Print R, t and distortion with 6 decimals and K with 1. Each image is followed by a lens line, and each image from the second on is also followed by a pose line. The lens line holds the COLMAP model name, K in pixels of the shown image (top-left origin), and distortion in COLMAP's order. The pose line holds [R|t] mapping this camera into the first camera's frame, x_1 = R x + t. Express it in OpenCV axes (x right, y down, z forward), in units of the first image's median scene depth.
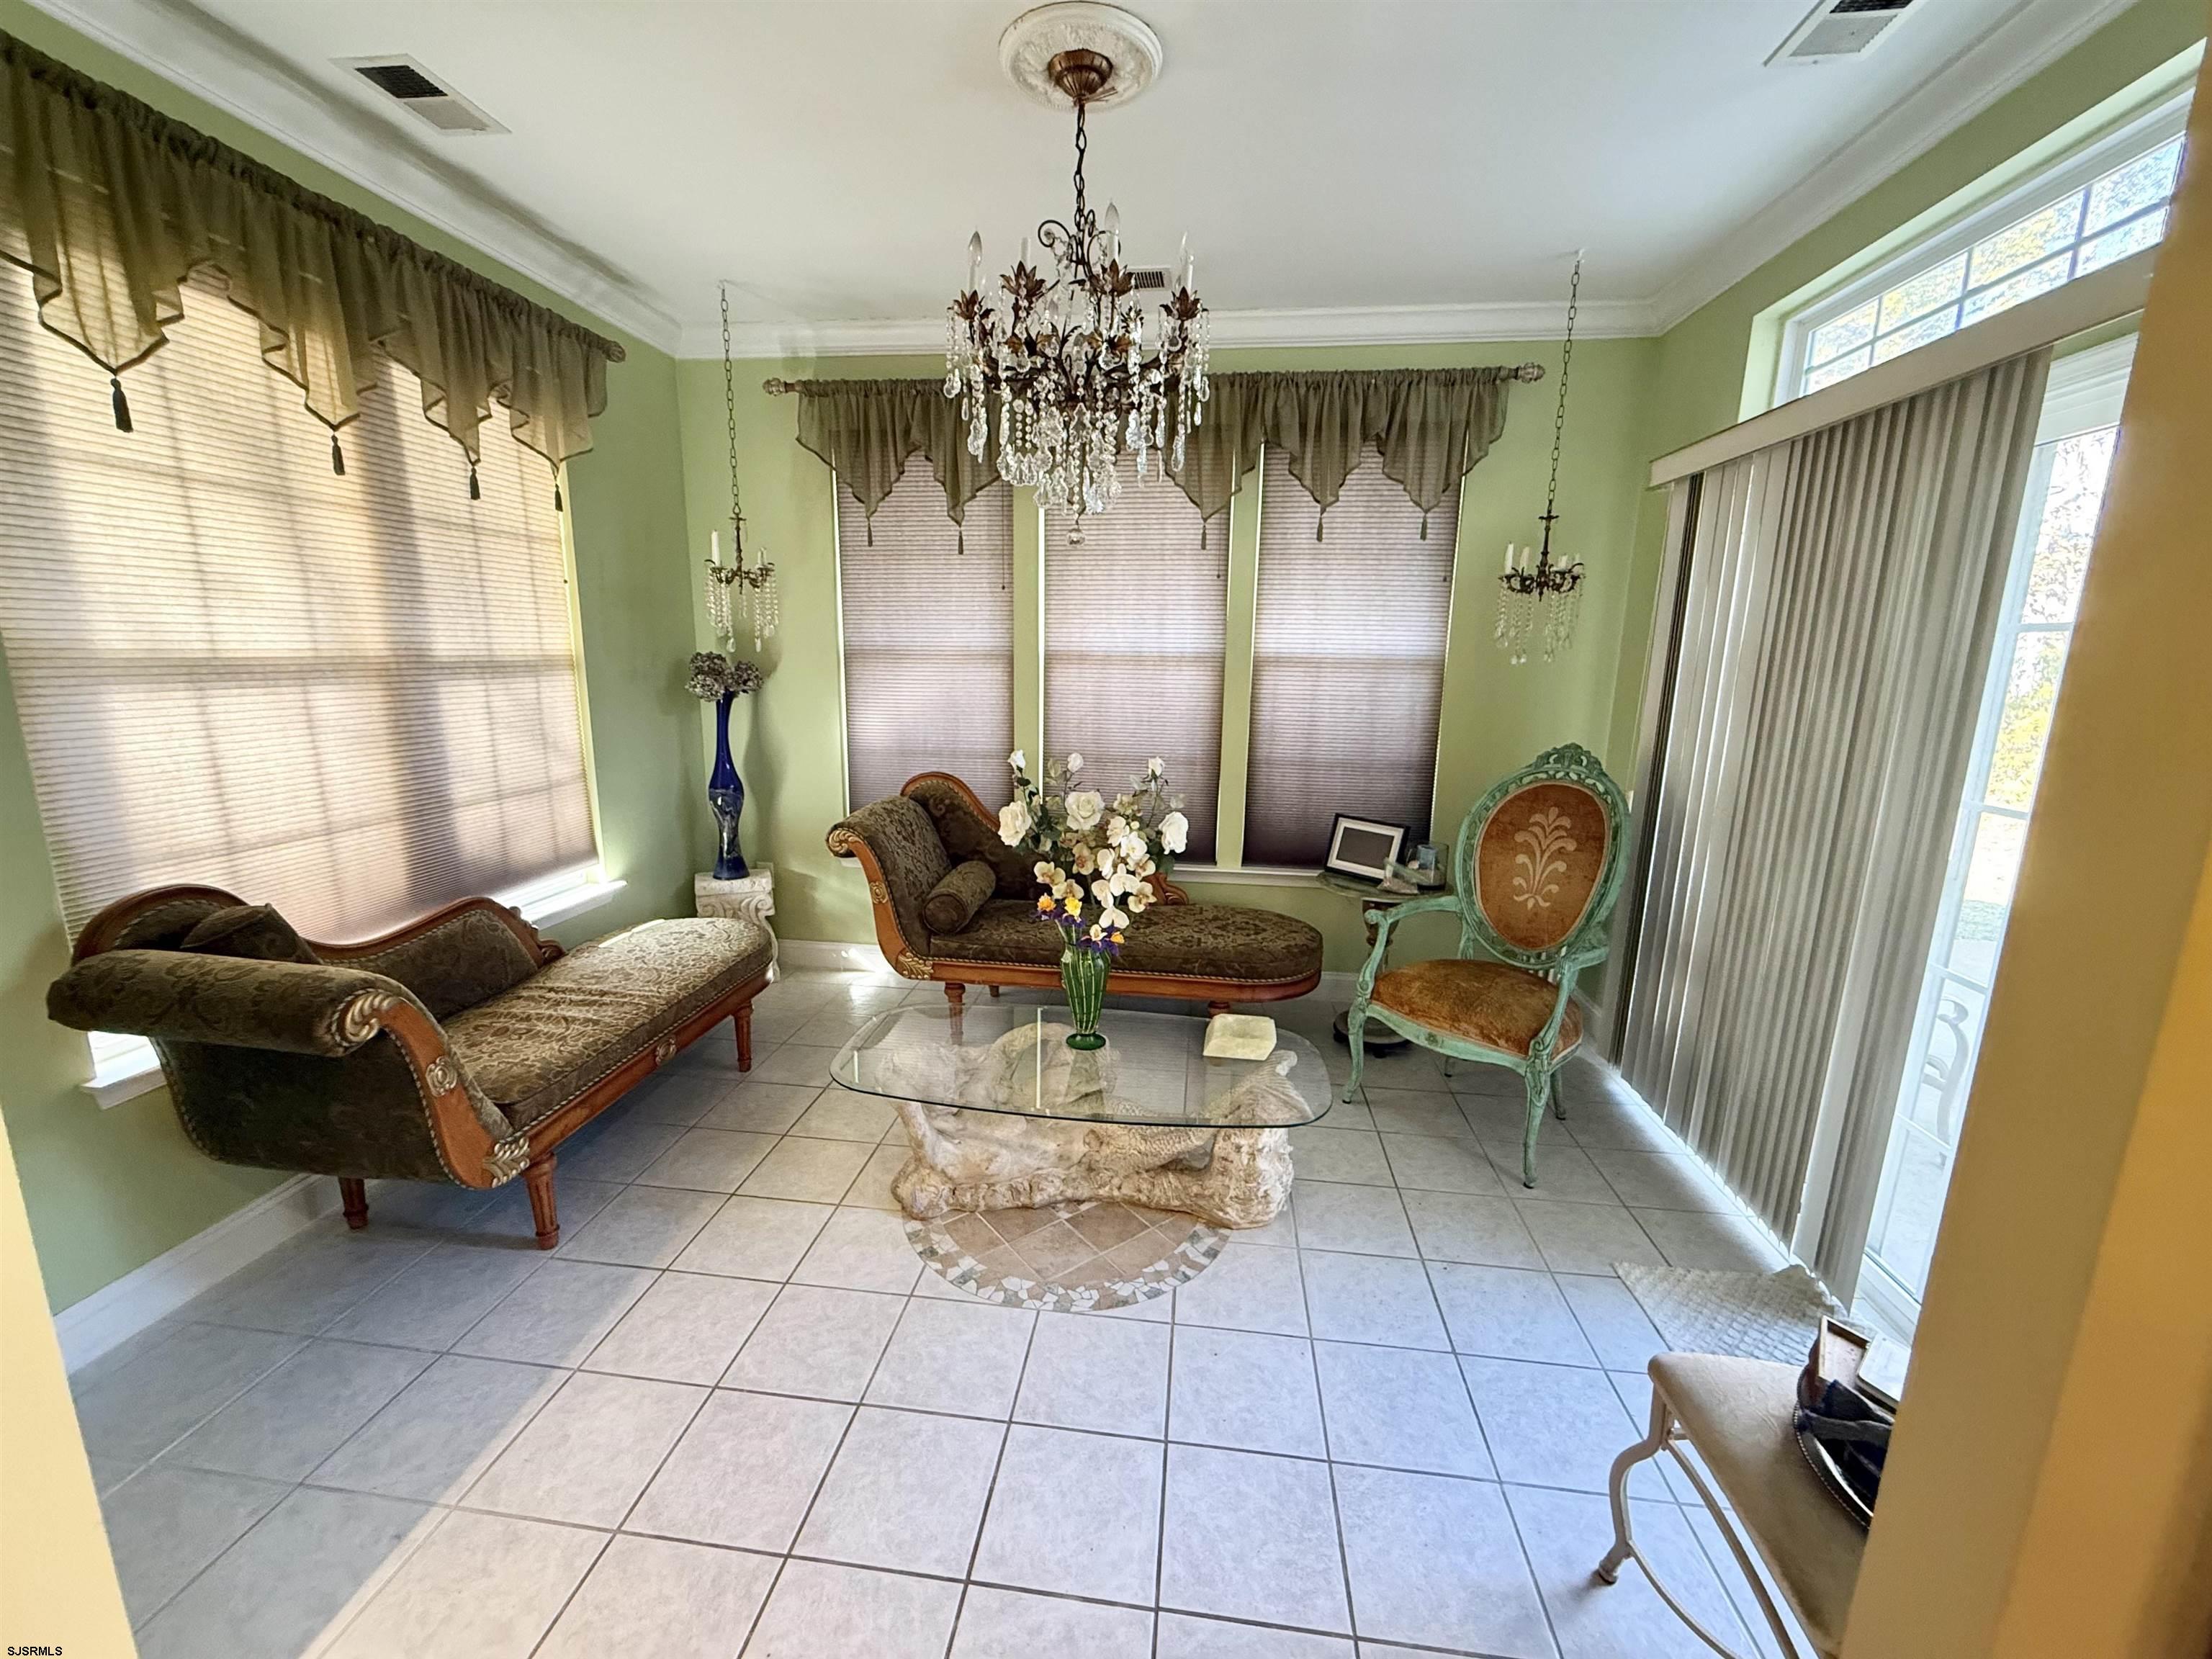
lens RADIAL K [[878.3, 0, 1101.2], [0, 878.3, 829.5], [0, 0, 1]] dist [-0.001074, 0.000340]
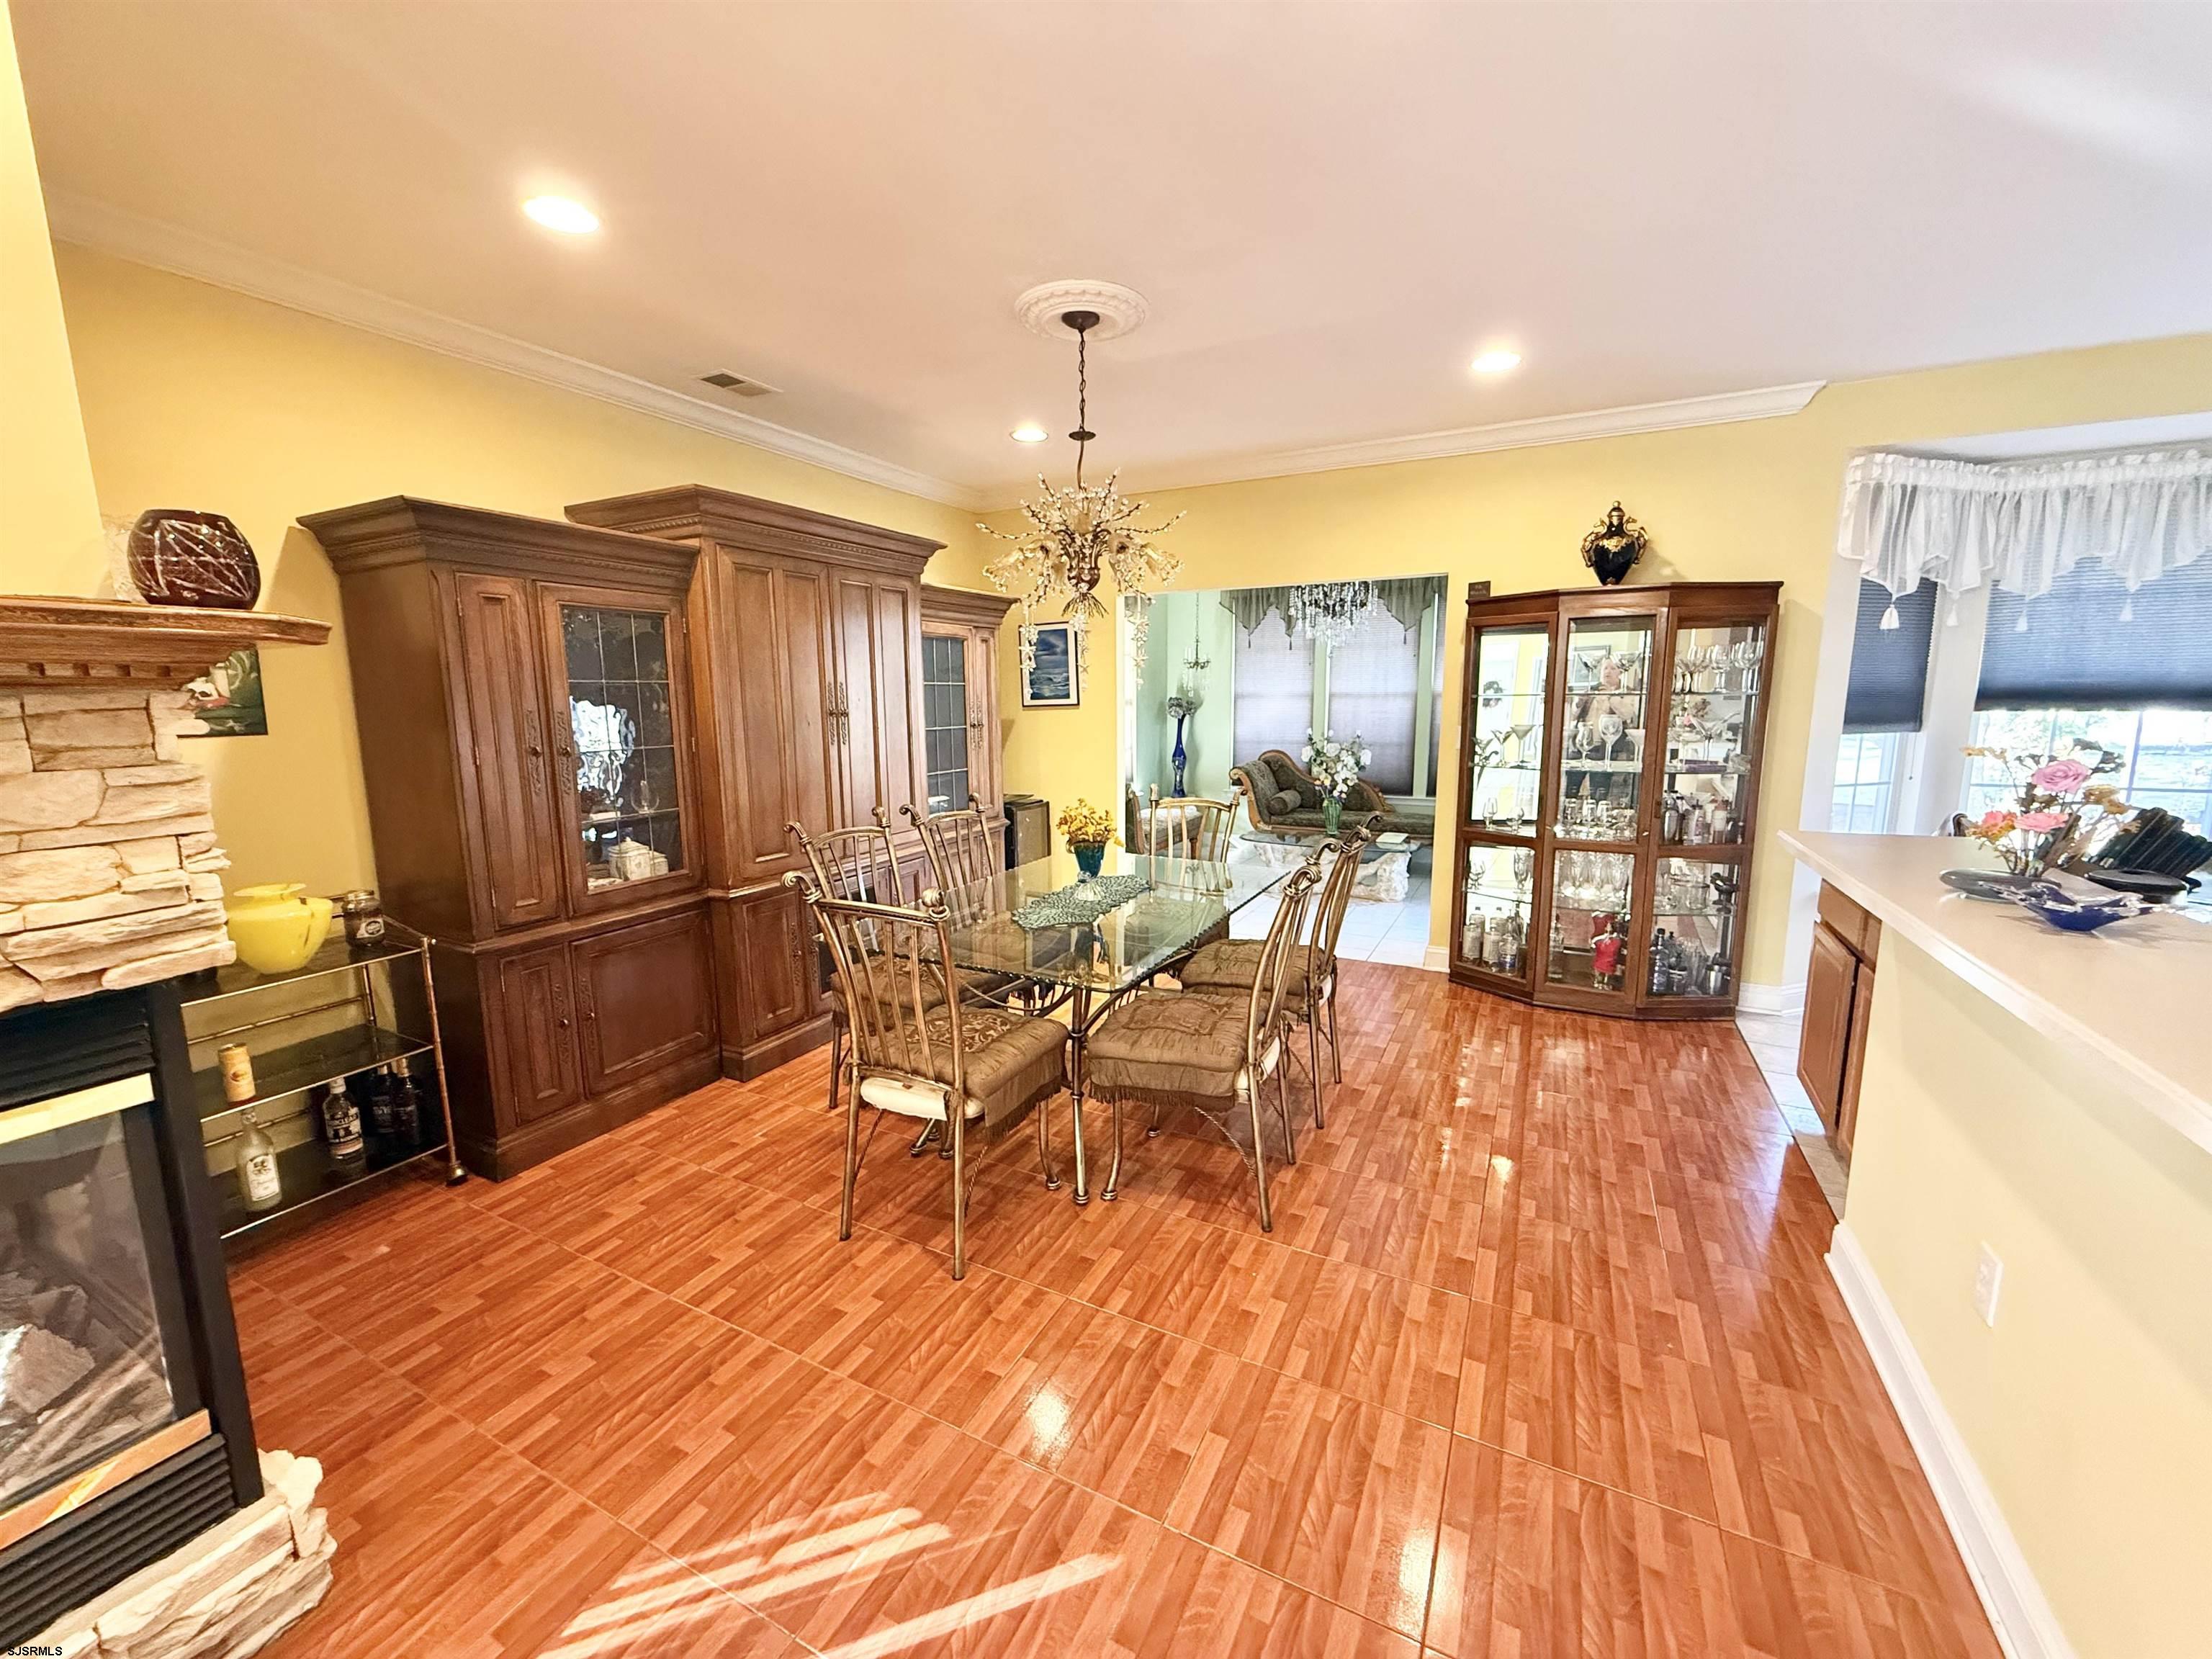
lens RADIAL K [[878.3, 0, 1097.9], [0, 878.3, 827.8], [0, 0, 1]] dist [-0.001074, 0.000340]
pose [[0.936500, 0.029151, -0.349453, 0.196645], [-0.044823, 0.998315, -0.036844, 0.270221], [0.347790, 0.050168, 0.936229, -1.390572]]
